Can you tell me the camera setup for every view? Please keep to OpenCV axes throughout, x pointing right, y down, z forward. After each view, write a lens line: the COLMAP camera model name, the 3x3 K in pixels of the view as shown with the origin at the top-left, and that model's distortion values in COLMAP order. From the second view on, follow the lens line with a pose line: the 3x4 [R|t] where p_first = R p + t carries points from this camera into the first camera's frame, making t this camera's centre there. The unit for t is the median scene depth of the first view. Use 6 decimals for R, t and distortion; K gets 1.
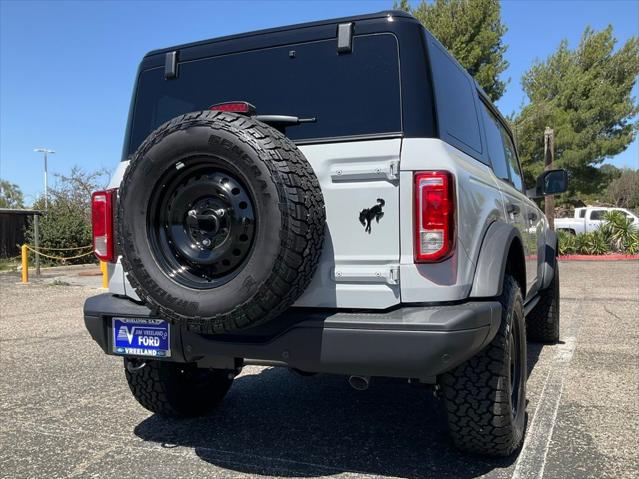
lens RADIAL K [[656.1, 0, 318.8], [0, 656.1, 237.5], [0, 0, 1]] dist [0.005953, 0.000000]
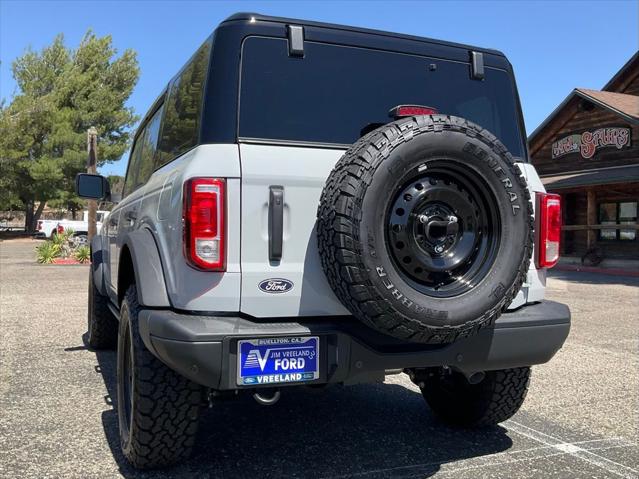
lens RADIAL K [[683.9, 0, 320.7], [0, 683.9, 235.0], [0, 0, 1]] dist [0.007860, 0.000000]
pose [[0.669983, 0.027889, 0.741852, -0.872690], [-0.022563, 0.999597, -0.017201, 0.006452], [-0.742033, -0.005214, 0.670343, 0.375651]]
